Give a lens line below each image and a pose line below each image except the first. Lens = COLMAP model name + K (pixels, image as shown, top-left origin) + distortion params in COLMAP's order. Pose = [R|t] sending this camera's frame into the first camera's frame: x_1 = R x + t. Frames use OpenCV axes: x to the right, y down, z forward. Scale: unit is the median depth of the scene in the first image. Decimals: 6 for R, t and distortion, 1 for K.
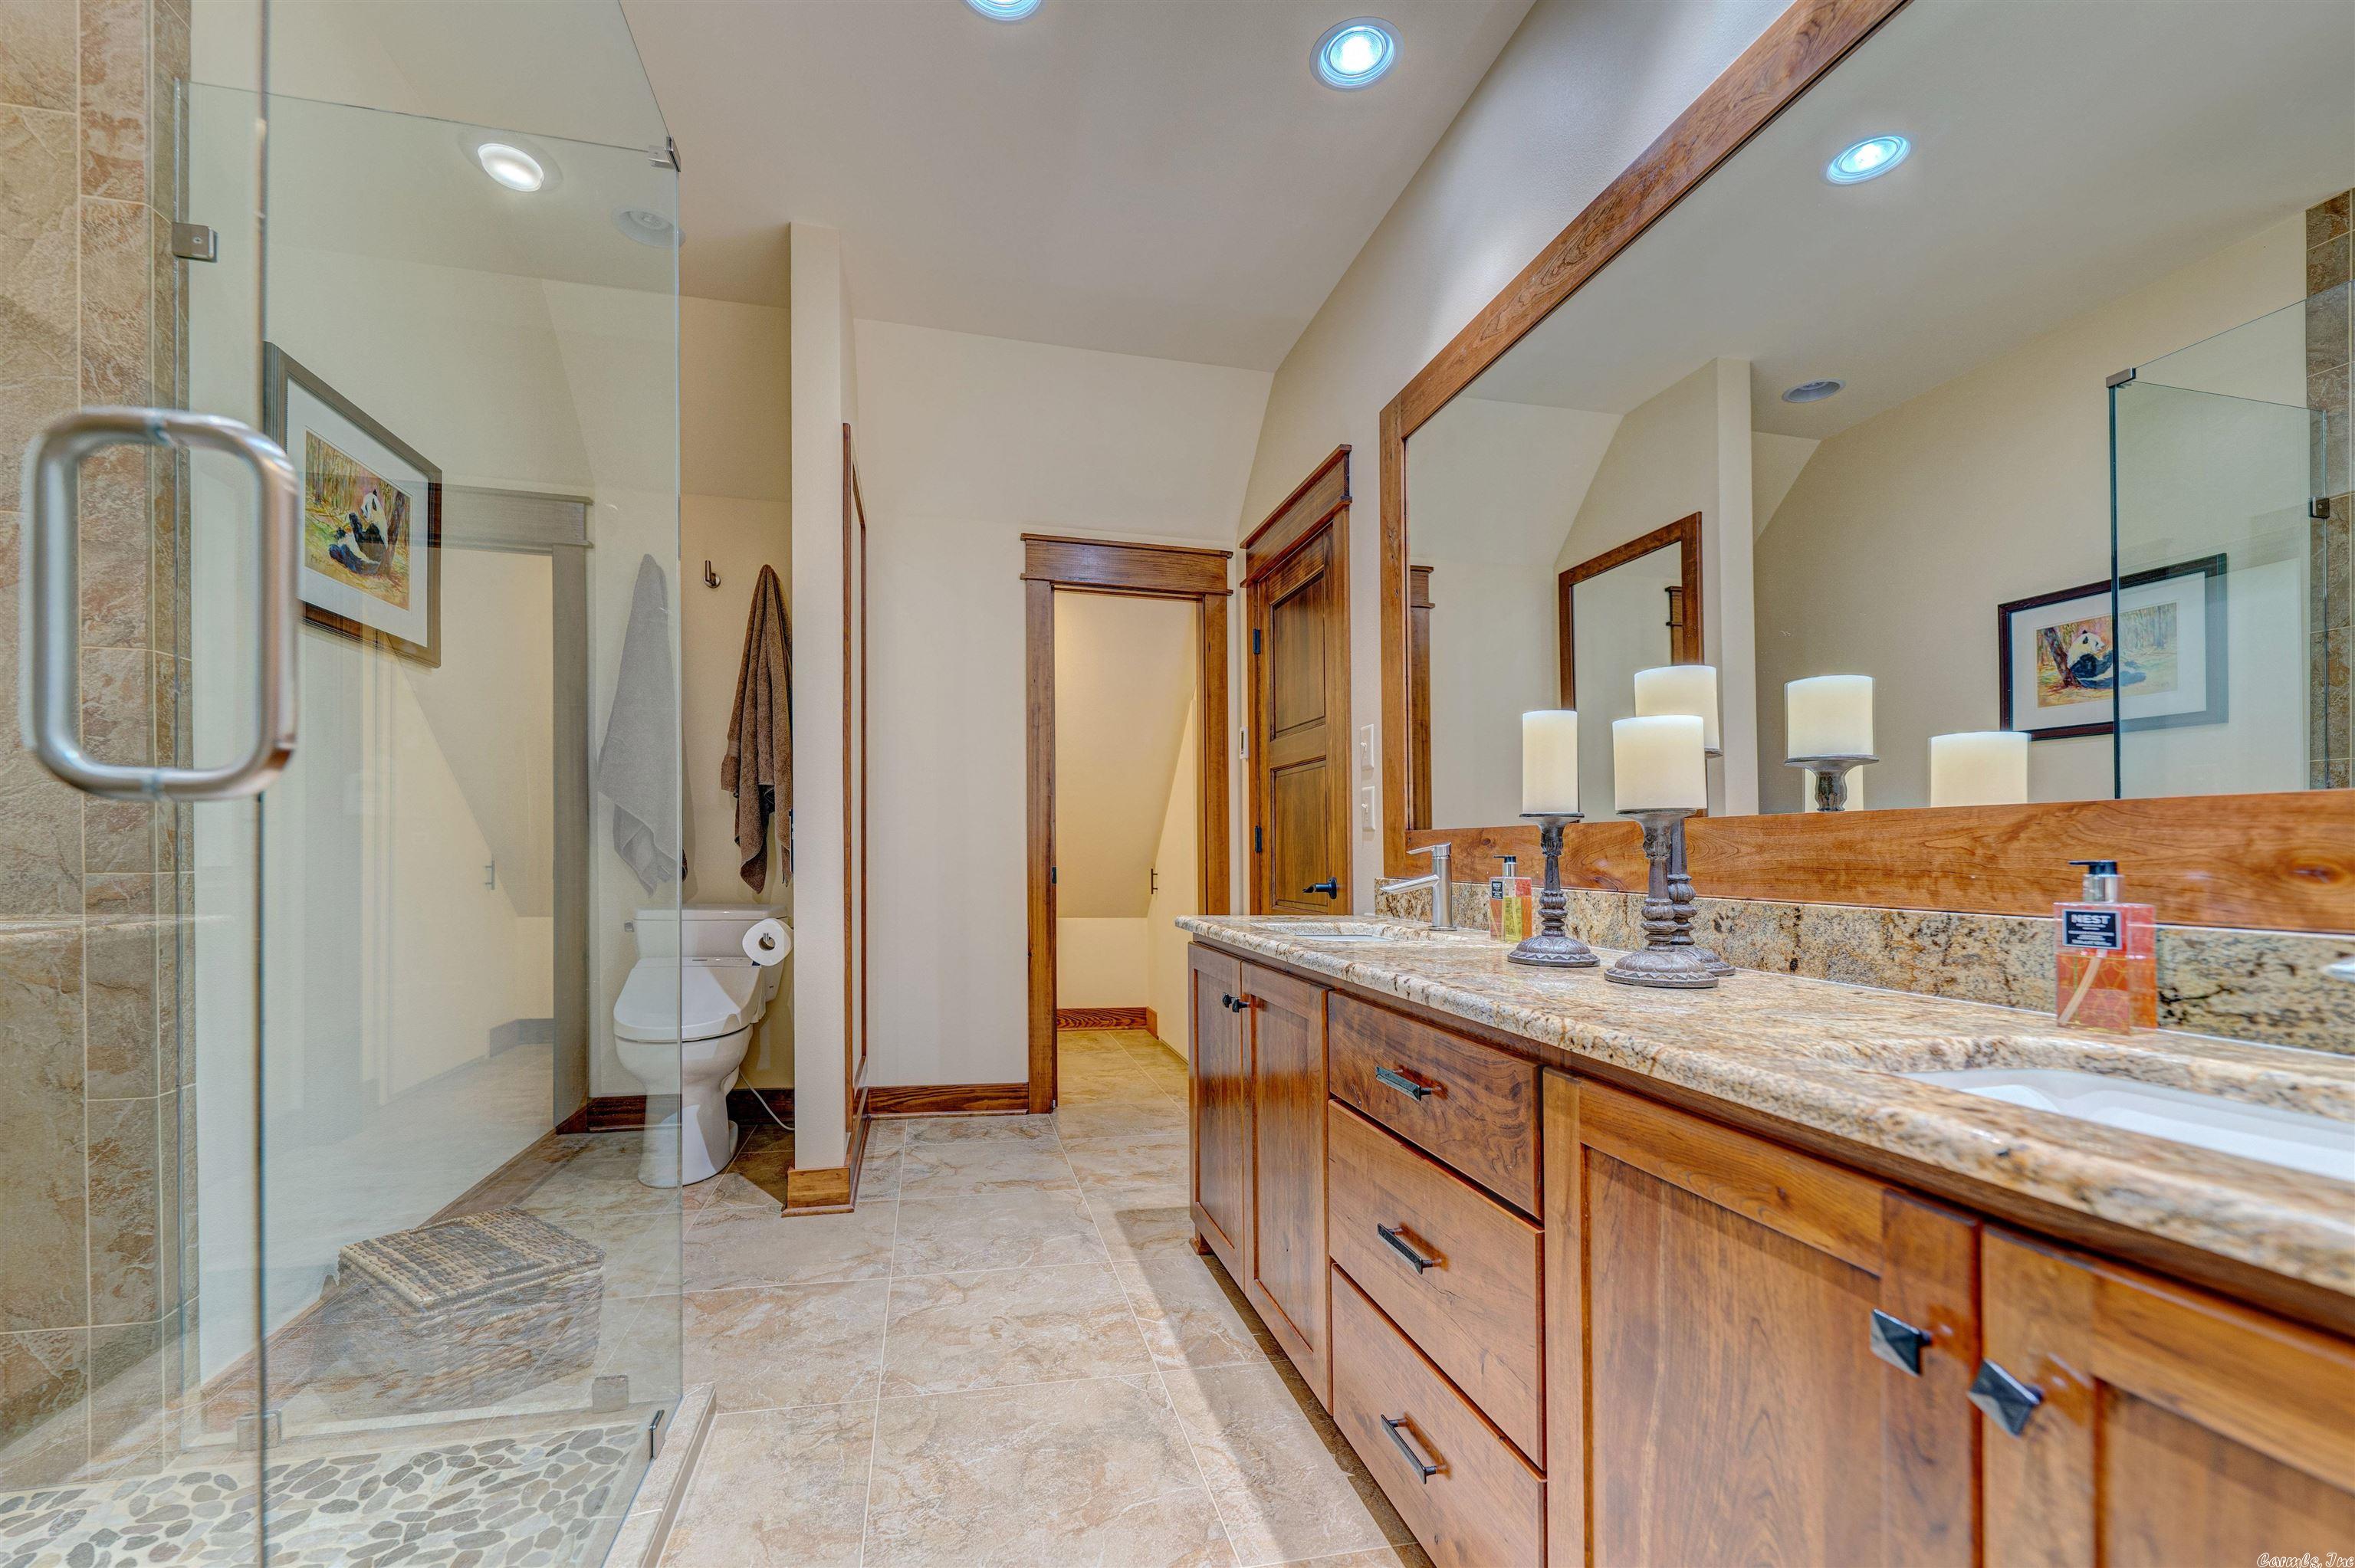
lens RADIAL K [[976.0, 0, 1130.6], [0, 976.0, 800.4], [0, 0, 1]] dist [0.006986, -0.003826]
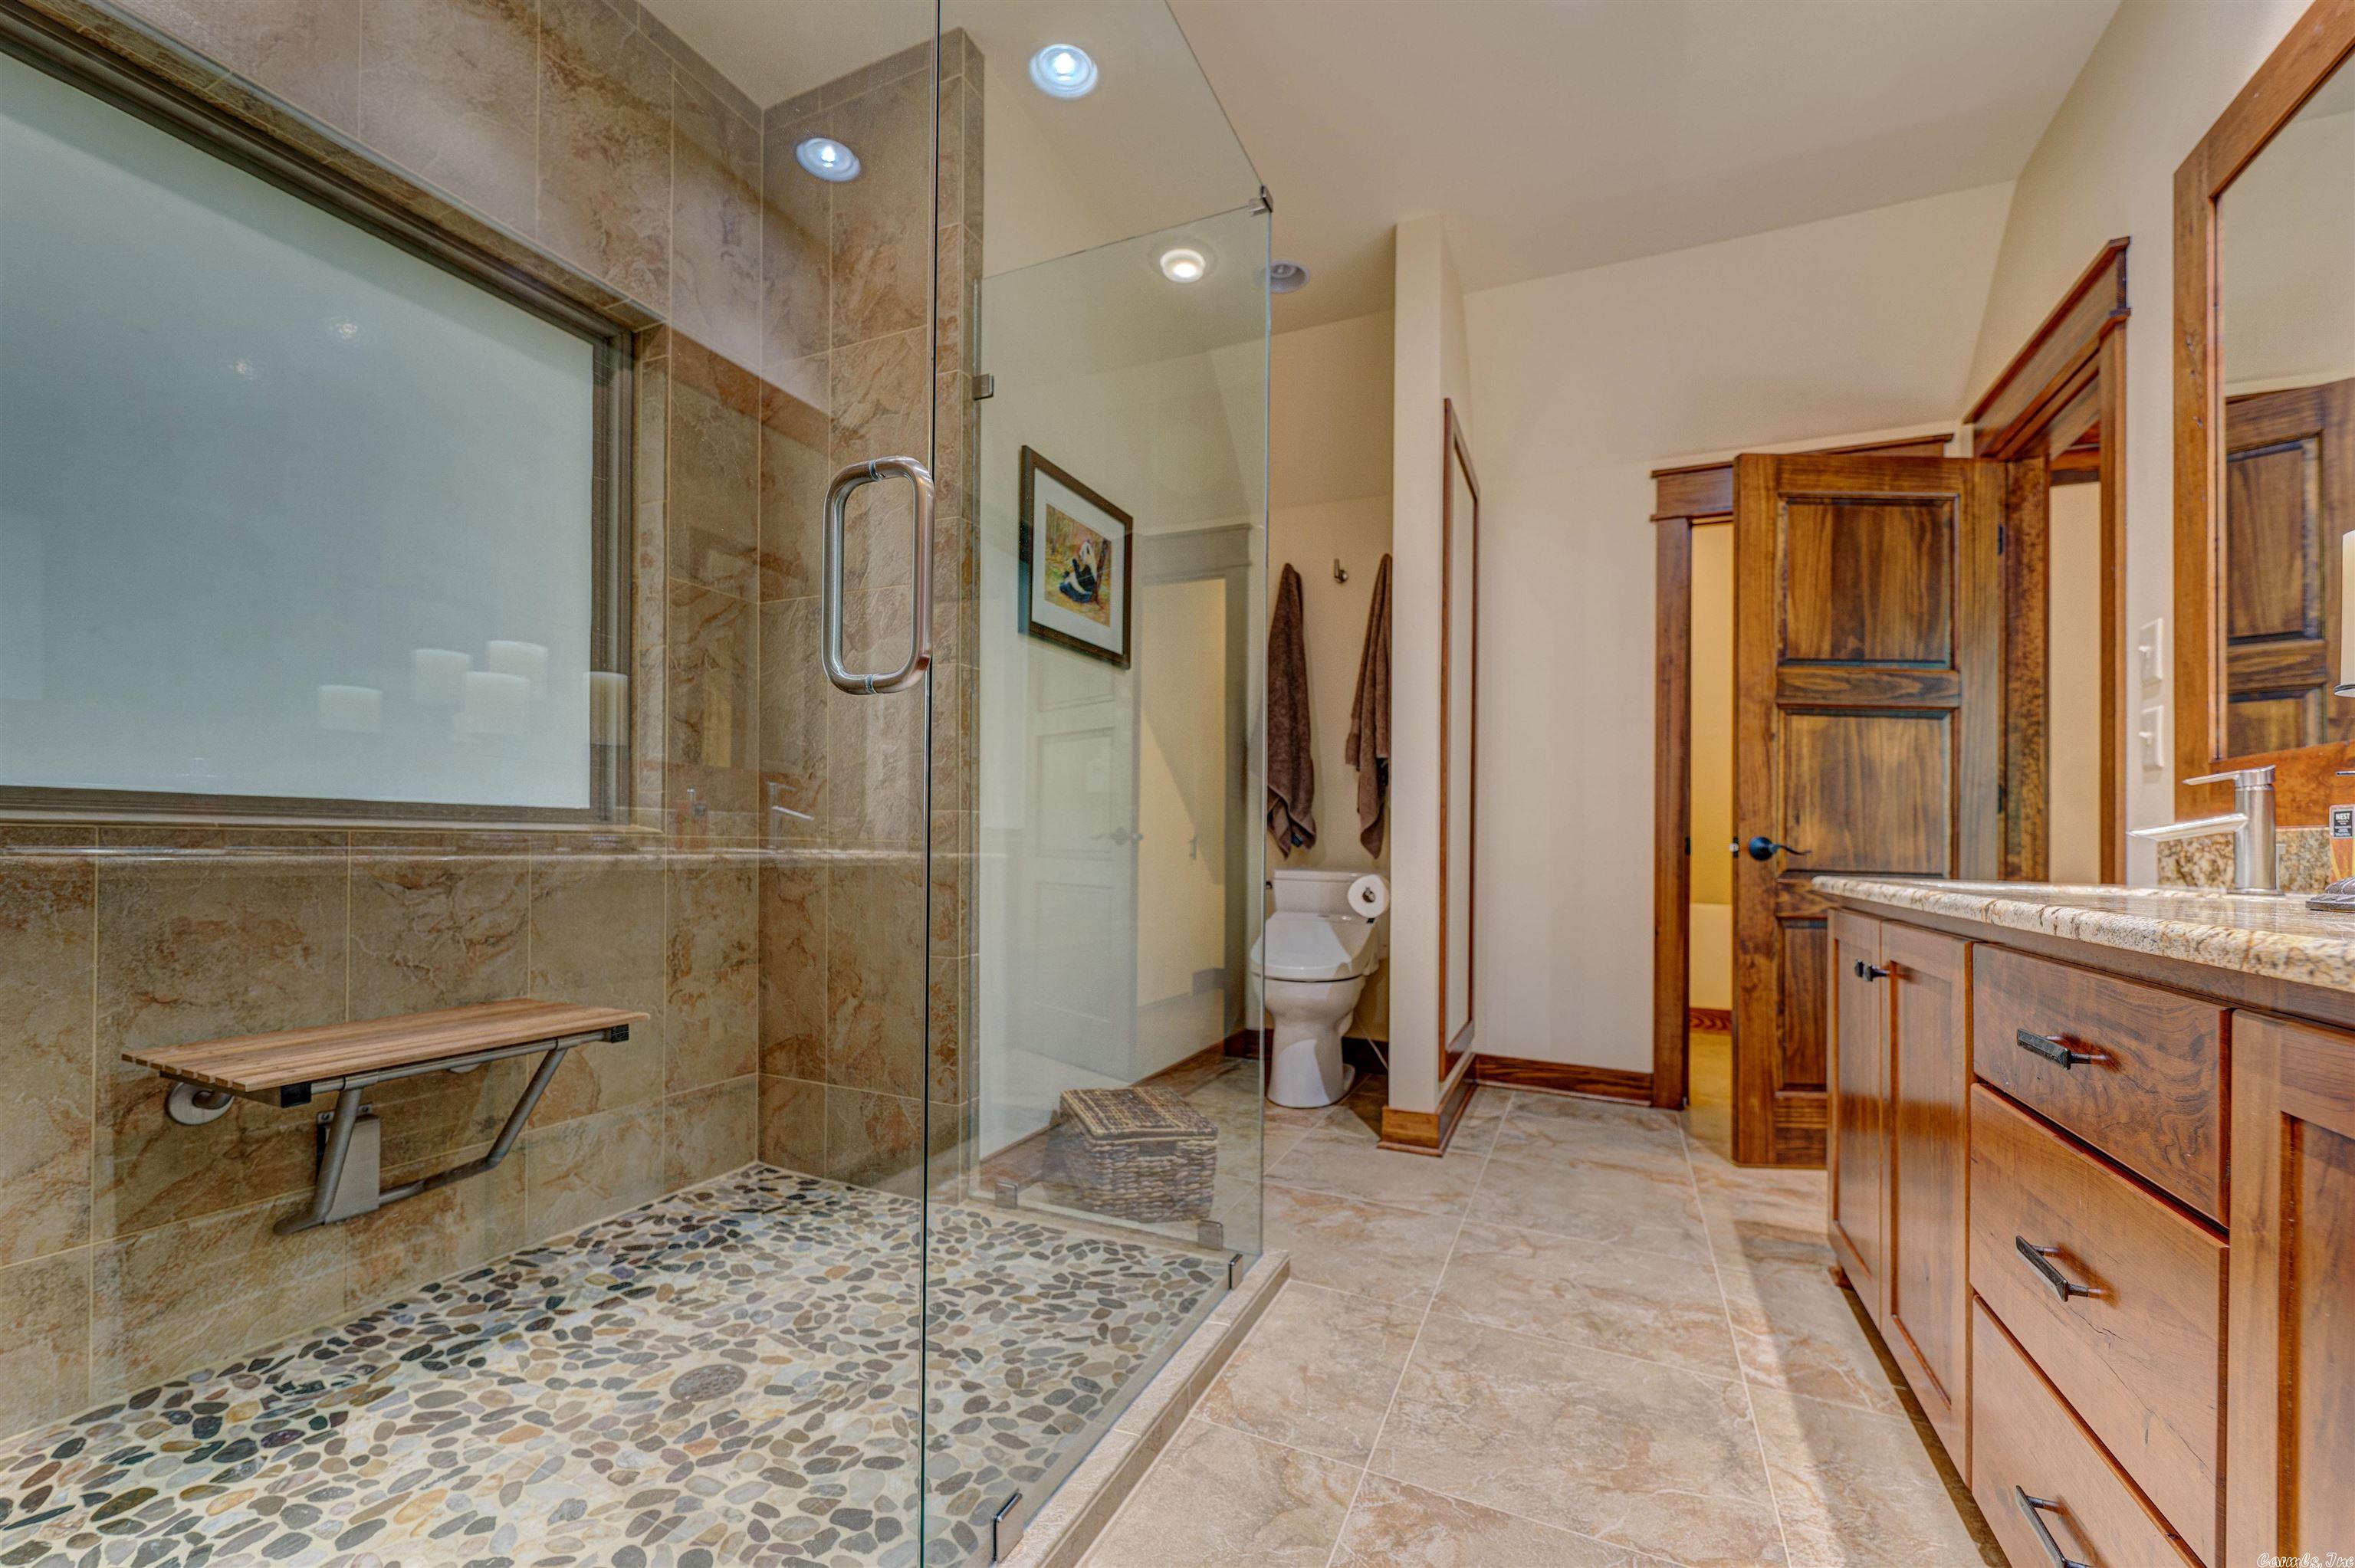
lens RADIAL K [[976.0, 0, 1130.6], [0, 976.0, 800.4], [0, 0, 1]] dist [0.006986, -0.003826]
pose [[0.784285, -0.010049, -0.620319, 0.124334], [0.006060, 0.999945, -0.008537, 0.065743], [0.620371, 0.002936, 0.784303, -0.010209]]
